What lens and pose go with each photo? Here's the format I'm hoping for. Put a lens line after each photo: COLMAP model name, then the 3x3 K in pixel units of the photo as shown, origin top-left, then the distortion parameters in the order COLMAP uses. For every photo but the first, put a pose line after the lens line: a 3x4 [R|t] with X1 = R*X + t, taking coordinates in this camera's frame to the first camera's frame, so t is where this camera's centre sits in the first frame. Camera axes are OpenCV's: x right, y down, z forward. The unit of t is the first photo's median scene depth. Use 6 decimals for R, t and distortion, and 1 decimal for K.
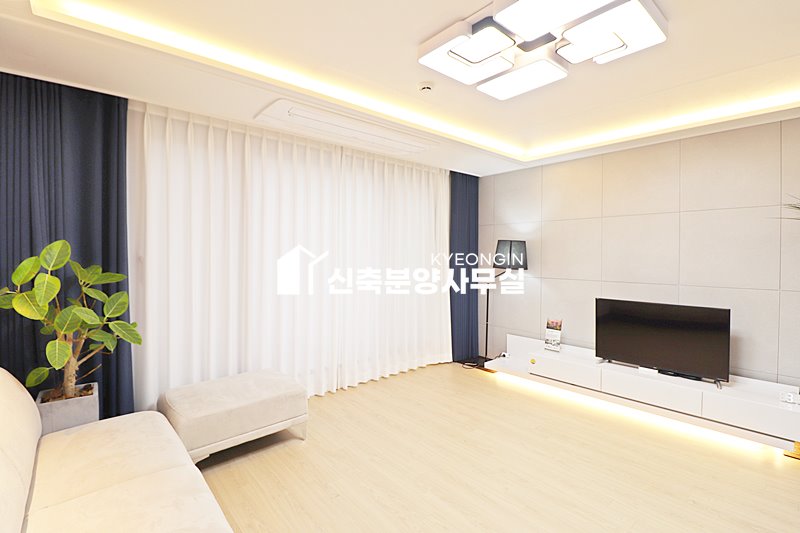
lens RADIAL K [[372.5, 0, 398.9], [0, 372.5, 264.5], [0, 0, 1]] dist [0.000030, -0.009670]
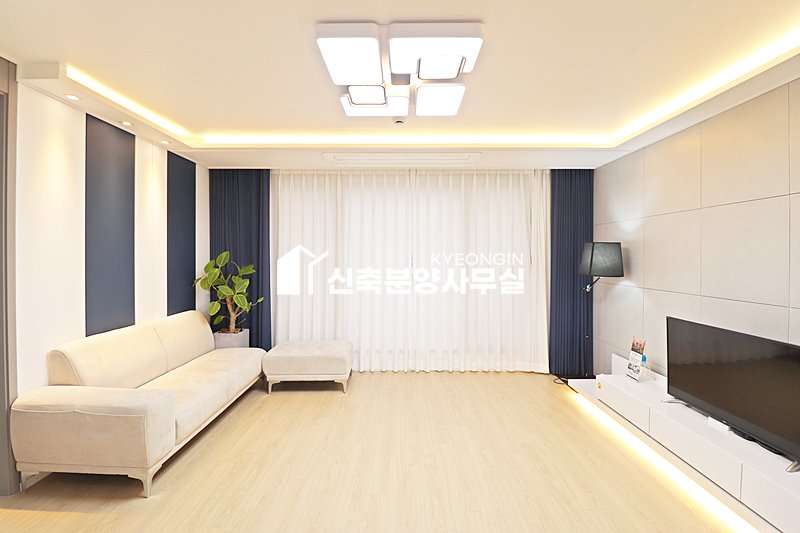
lens RADIAL K [[372.5, 0, 401.2], [0, 372.5, 263.6], [0, 0, 1]] dist [0.000030, -0.009670]
pose [[0.756491, 0.011480, -0.653903, 0.594377], [-0.016872, 0.999856, -0.001964, -0.007333], [0.653786, 0.012519, 0.756576, 0.063218]]
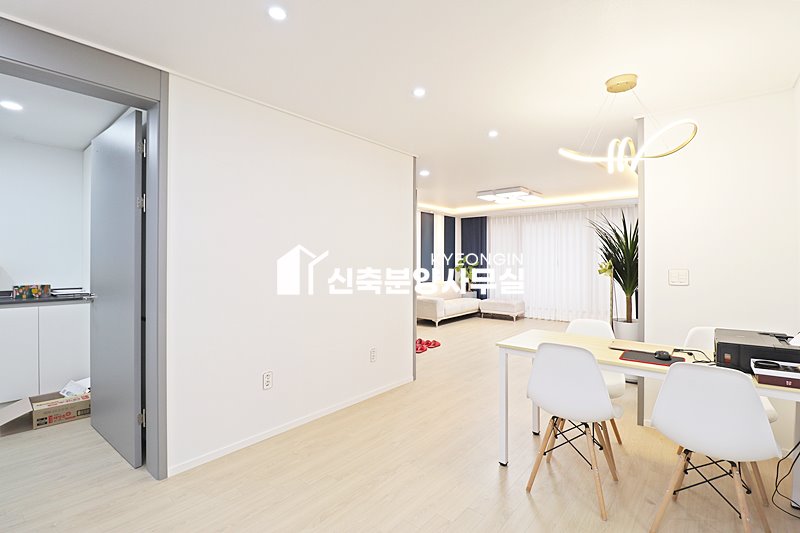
lens RADIAL K [[372.5, 0, 398.5], [0, 372.5, 260.4], [0, 0, 1]] dist [0.000030, -0.009670]
pose [[0.160265, 0.004837, -0.987062, 1.848943], [-0.024235, 0.999706, 0.000964, 0.006116], [0.986777, 0.023767, 0.160335, -0.282837]]
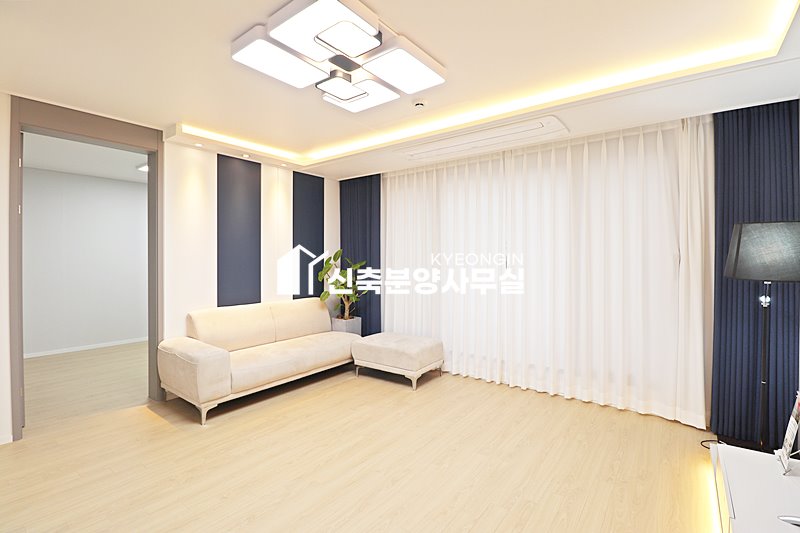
lens RADIAL K [[372.5, 0, 396.8], [0, 372.5, 262.6], [0, 0, 1]] dist [0.000030, -0.009670]
pose [[0.205851, 0.008313, -0.978548, 0.788785], [-0.024730, 0.999689, 0.003291, 0.000514], [0.978271, 0.023522, 0.205993, 0.481587]]
